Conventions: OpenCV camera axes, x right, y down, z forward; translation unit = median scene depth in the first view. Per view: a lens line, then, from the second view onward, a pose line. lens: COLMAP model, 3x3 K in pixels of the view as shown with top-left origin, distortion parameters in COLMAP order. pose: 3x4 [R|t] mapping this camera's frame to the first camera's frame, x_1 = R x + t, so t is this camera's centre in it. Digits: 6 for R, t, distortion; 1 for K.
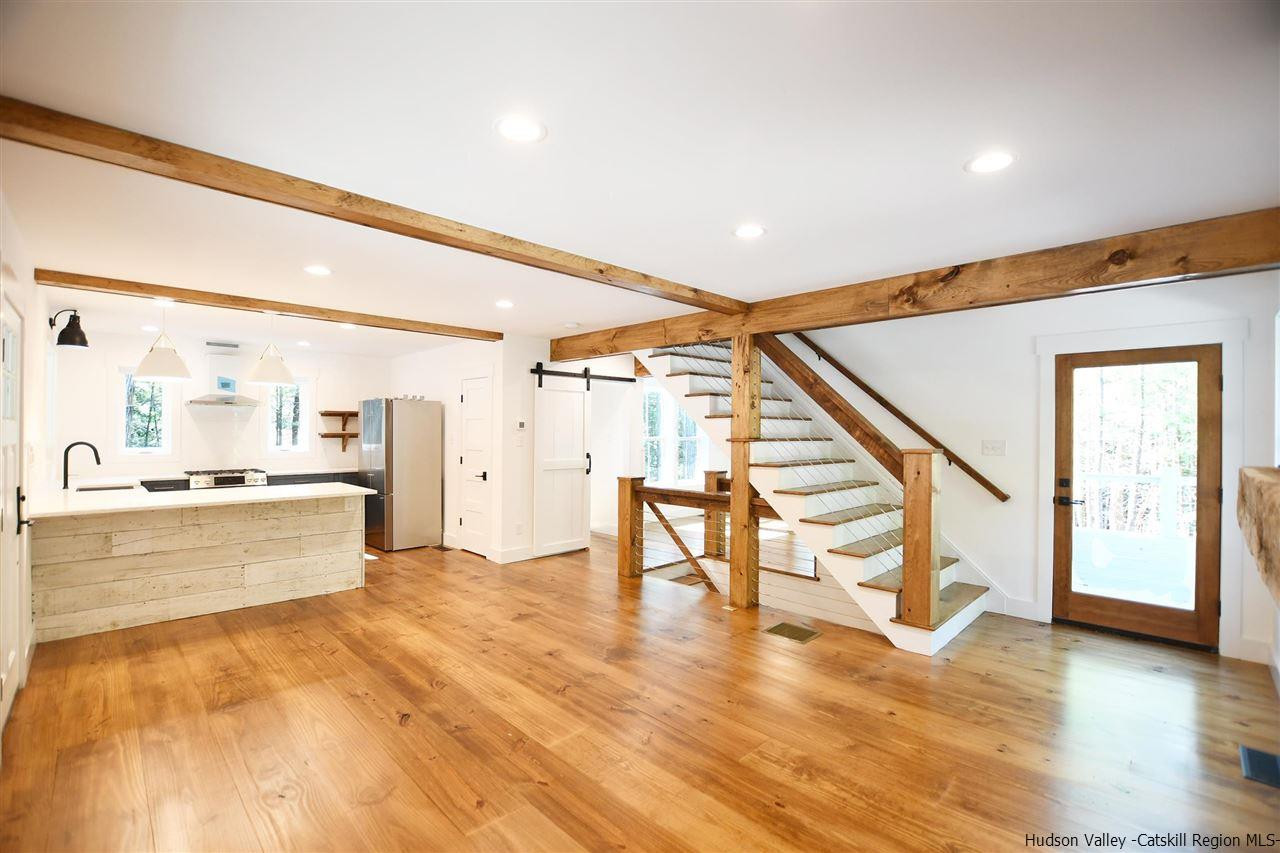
lens RADIAL K [[560.1, 0, 635.4], [0, 560.1, 430.7], [0, 0, 1]] dist [-0.025472, 0.001117]
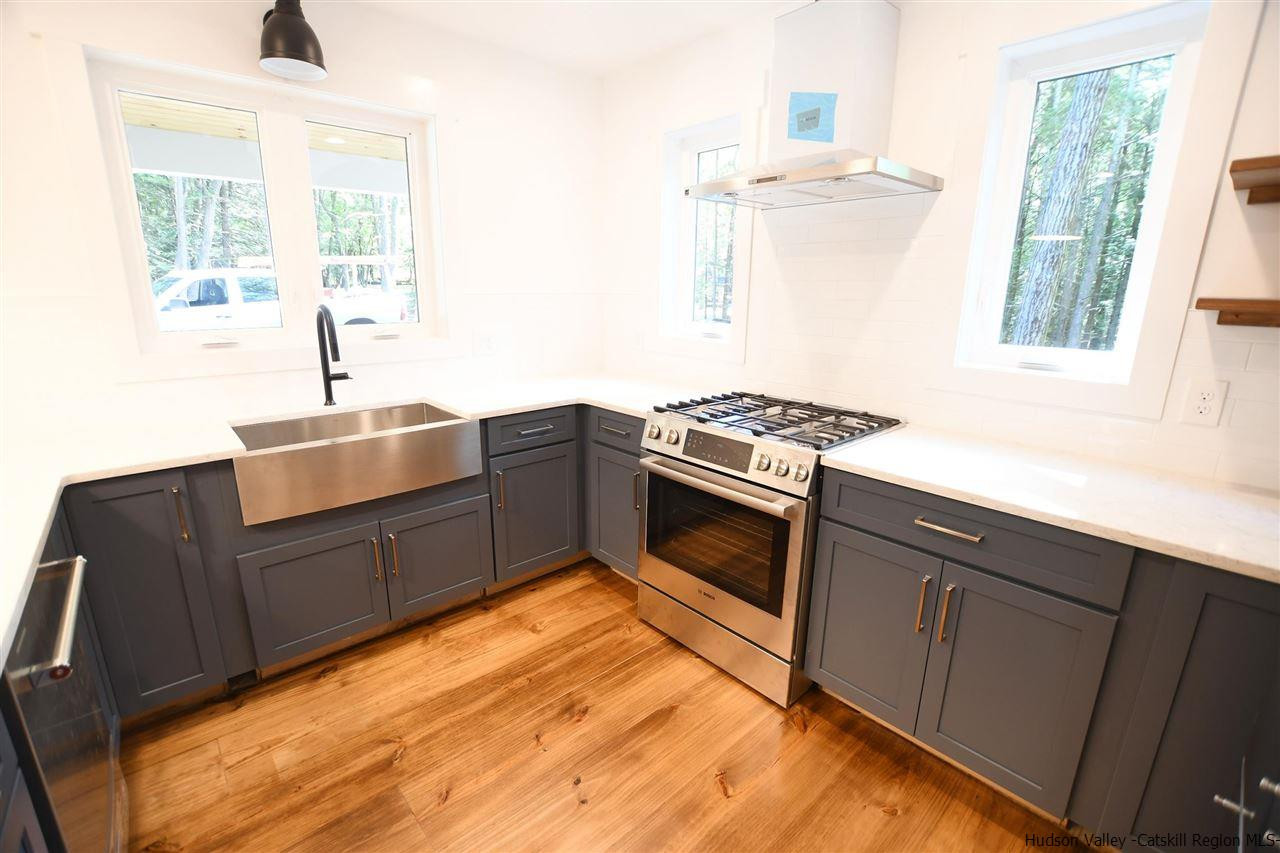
lens RADIAL K [[560.1, 0, 633.2], [0, 560.1, 429.2], [0, 0, 1]] dist [-0.025472, 0.001117]
pose [[-0.046380, 0.239644, -0.969752, -0.456063], [-0.010164, 0.970634, 0.240348, 0.006449], [0.998872, 0.021003, -0.042583, 1.011660]]
